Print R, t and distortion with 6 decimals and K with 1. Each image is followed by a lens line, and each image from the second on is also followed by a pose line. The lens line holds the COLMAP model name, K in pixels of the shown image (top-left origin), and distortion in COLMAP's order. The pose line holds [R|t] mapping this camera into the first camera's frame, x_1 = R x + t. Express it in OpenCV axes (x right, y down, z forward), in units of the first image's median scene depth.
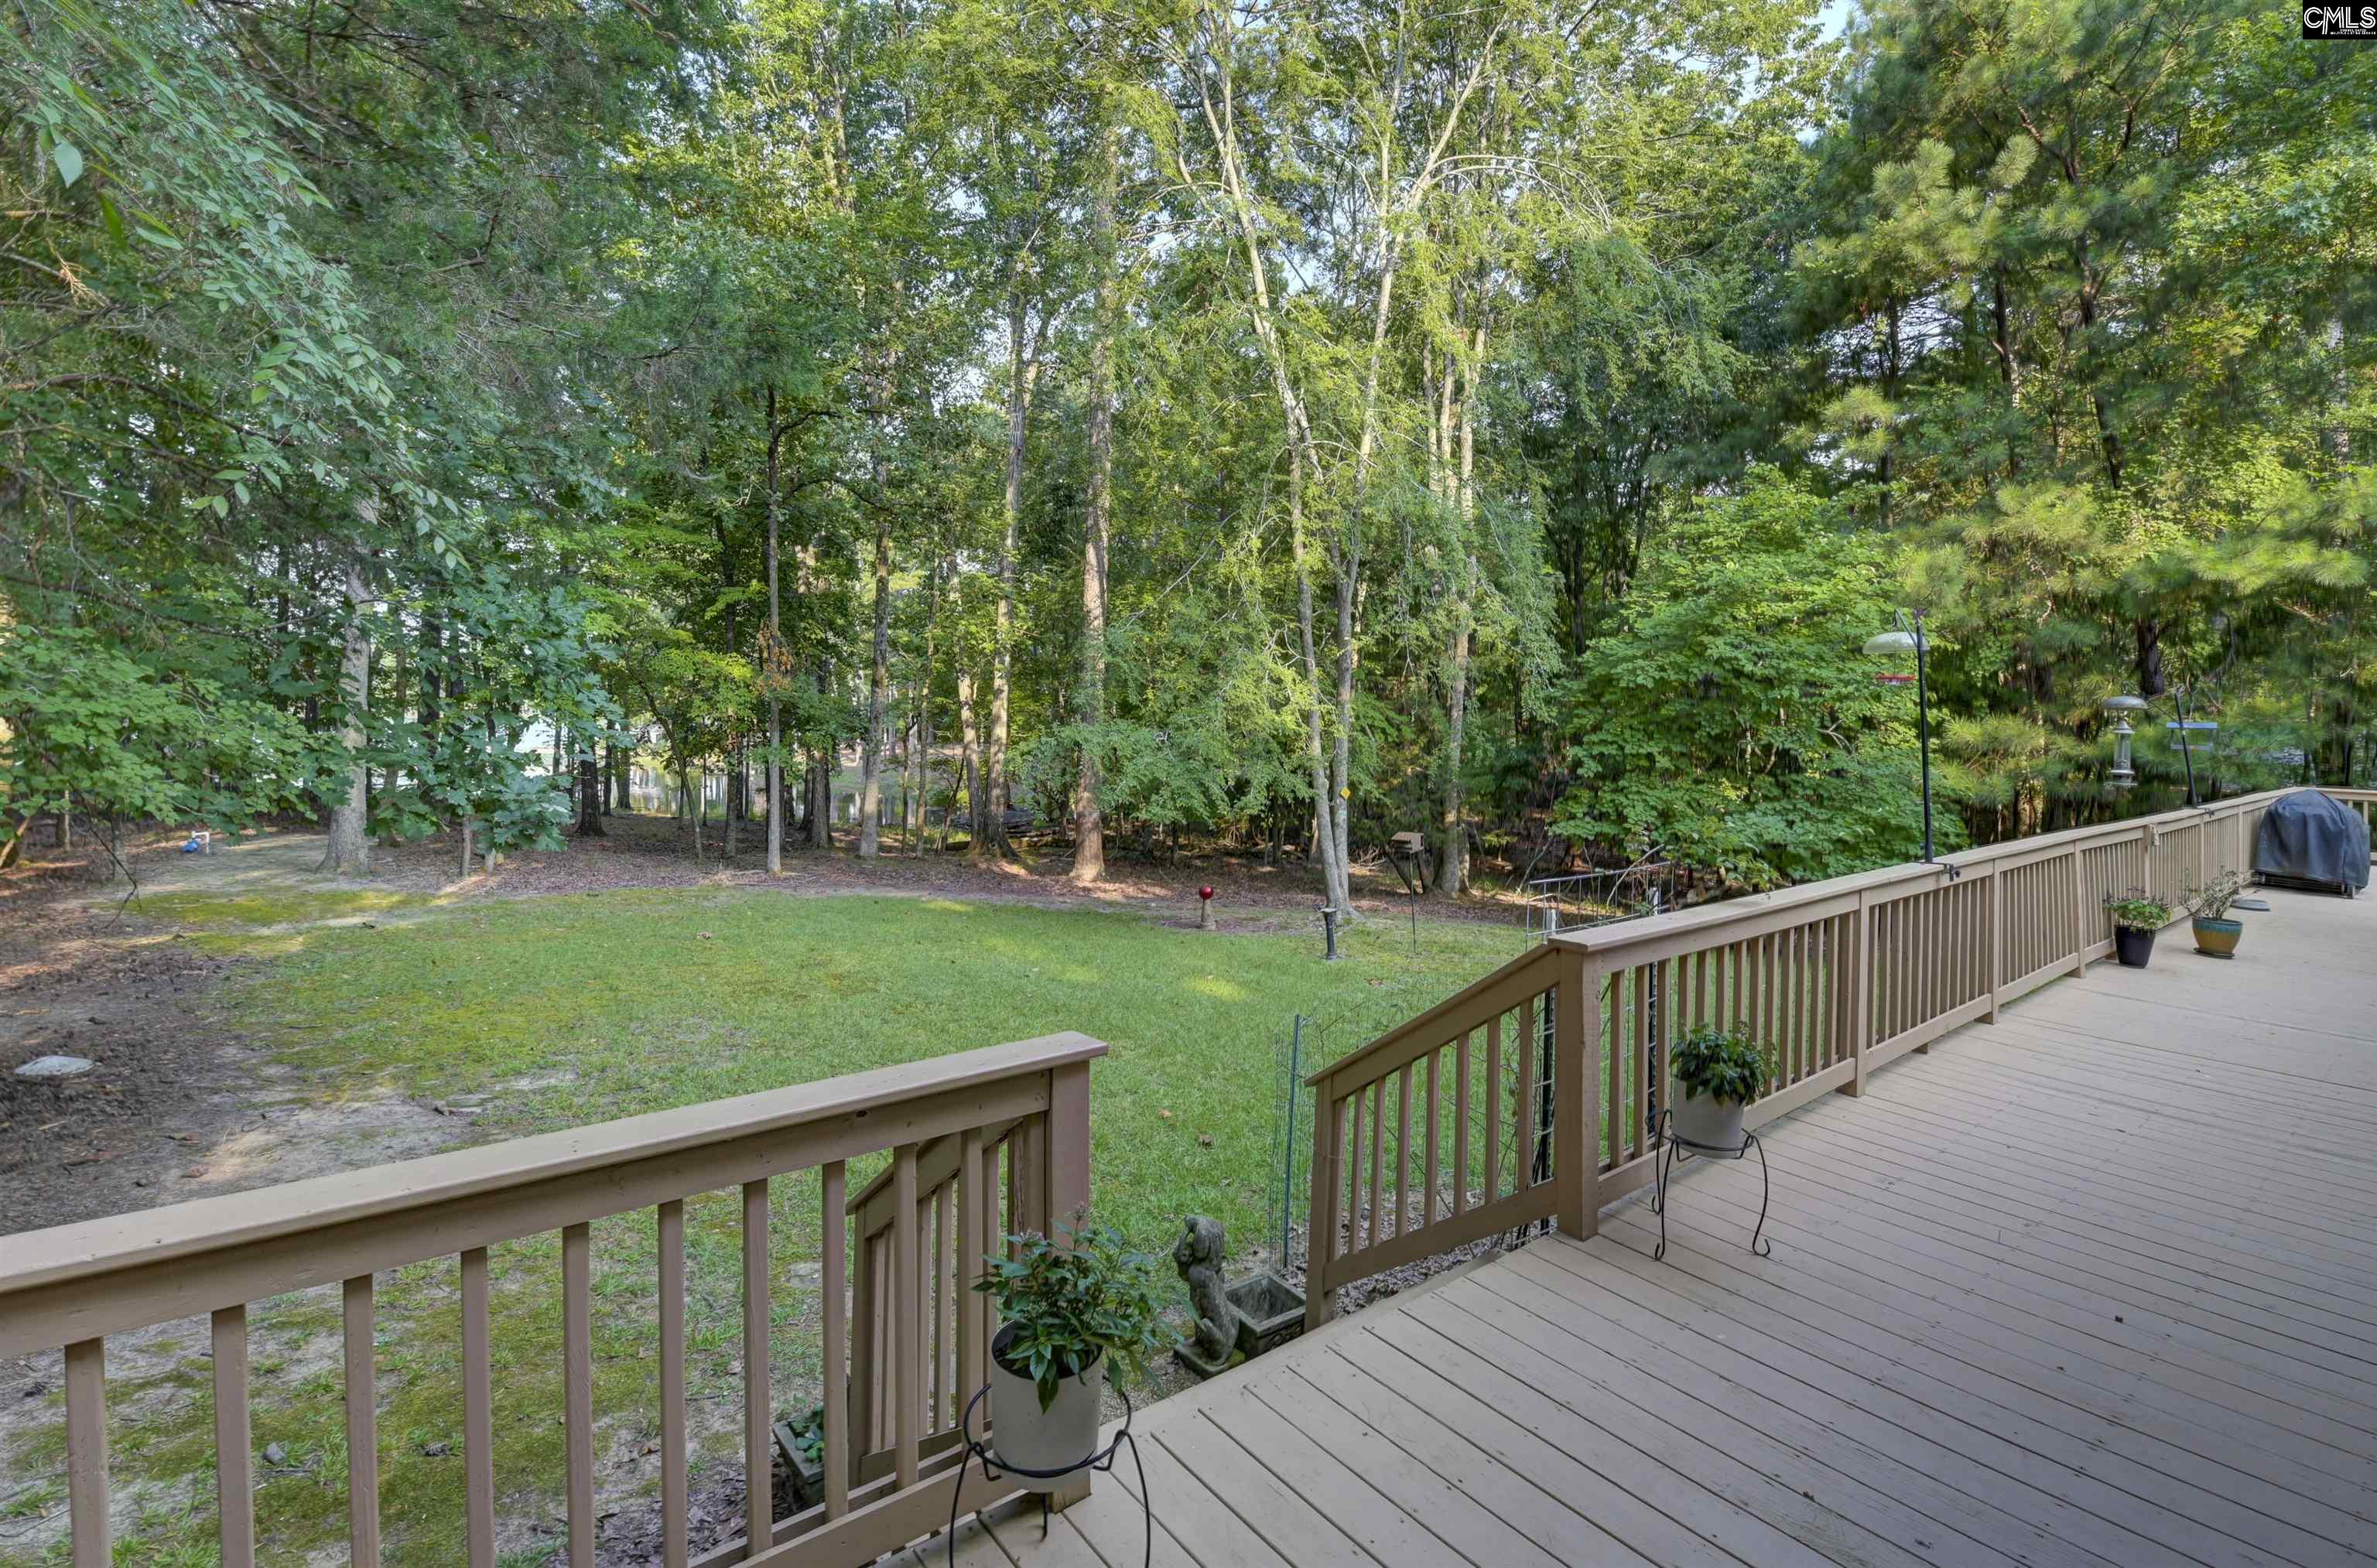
lens RADIAL K [[1040.2, 0, 1186.5], [0, 1040.2, 736.4], [0, 0, 1]] dist [-0.000228, -0.010700]
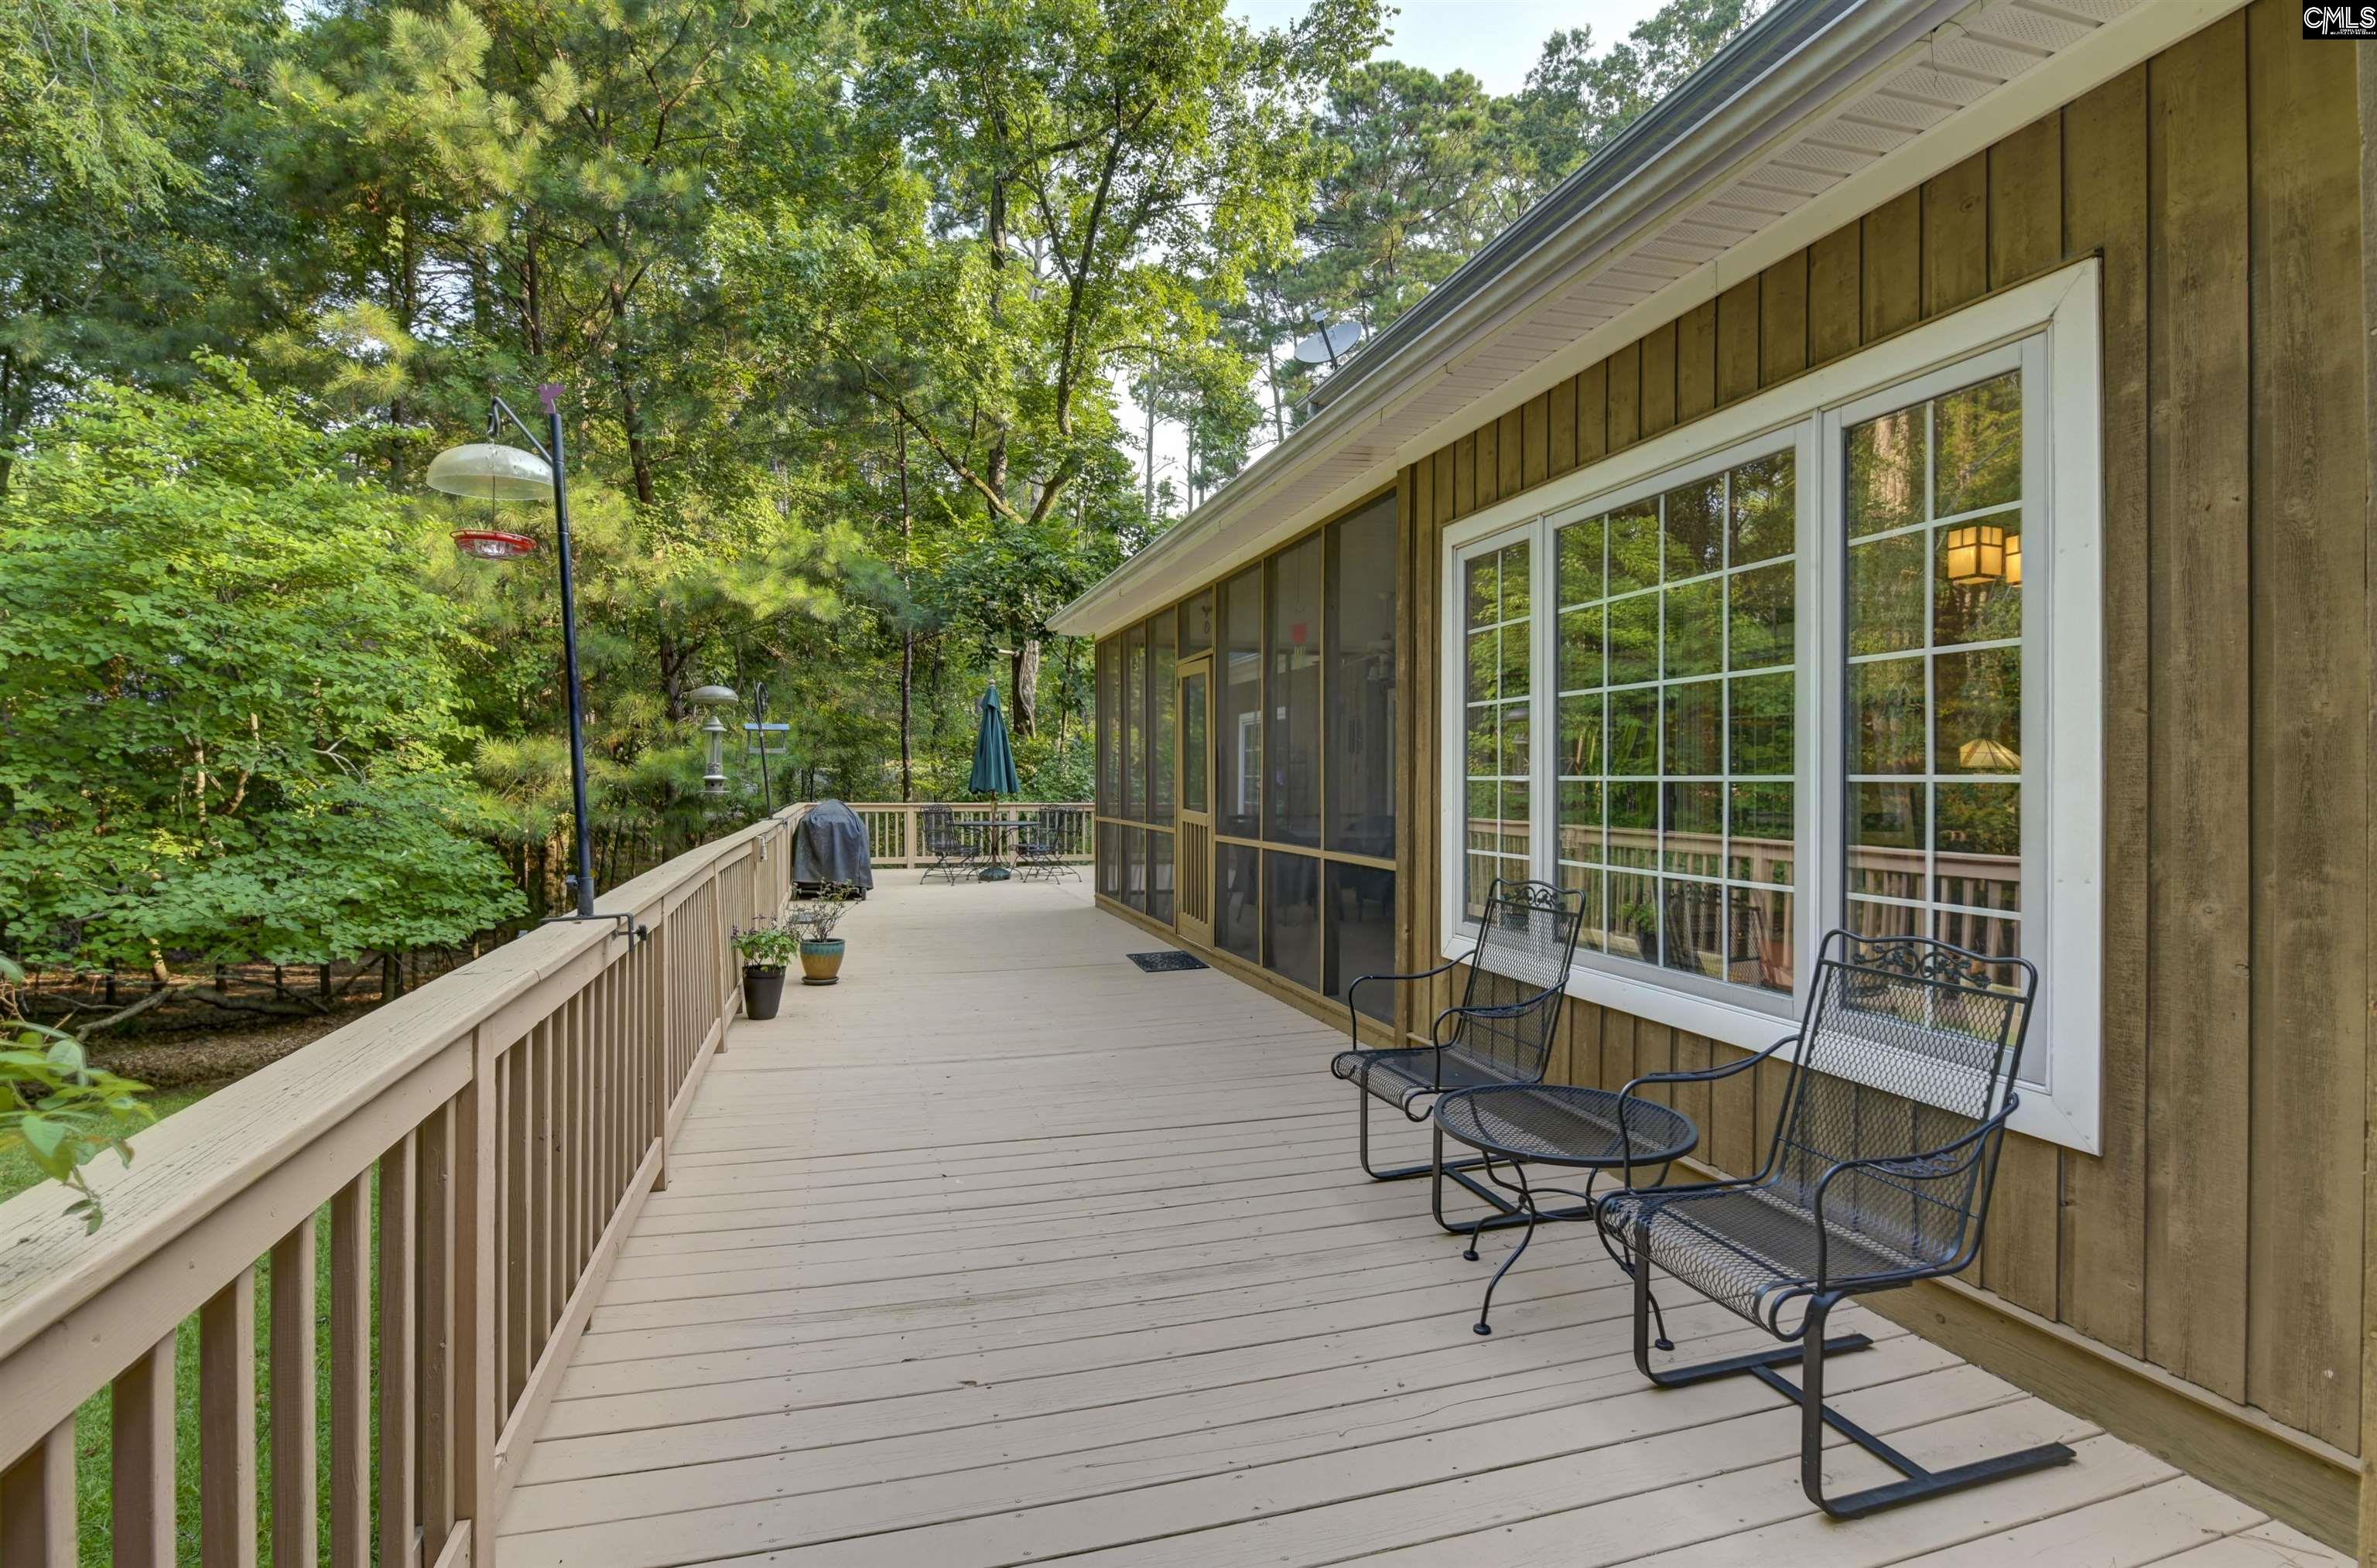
lens RADIAL K [[1145.6, 0, 1190.3], [0, 1145.6, 762.1], [0, 0, 1]] dist [-0.000798, -0.007000]
pose [[0.358534, 0.000140, 0.933517, 0.099964], [0.015807, 0.999856, -0.006220, 0.017975], [-0.933383, 0.016986, 0.358480, 0.169217]]
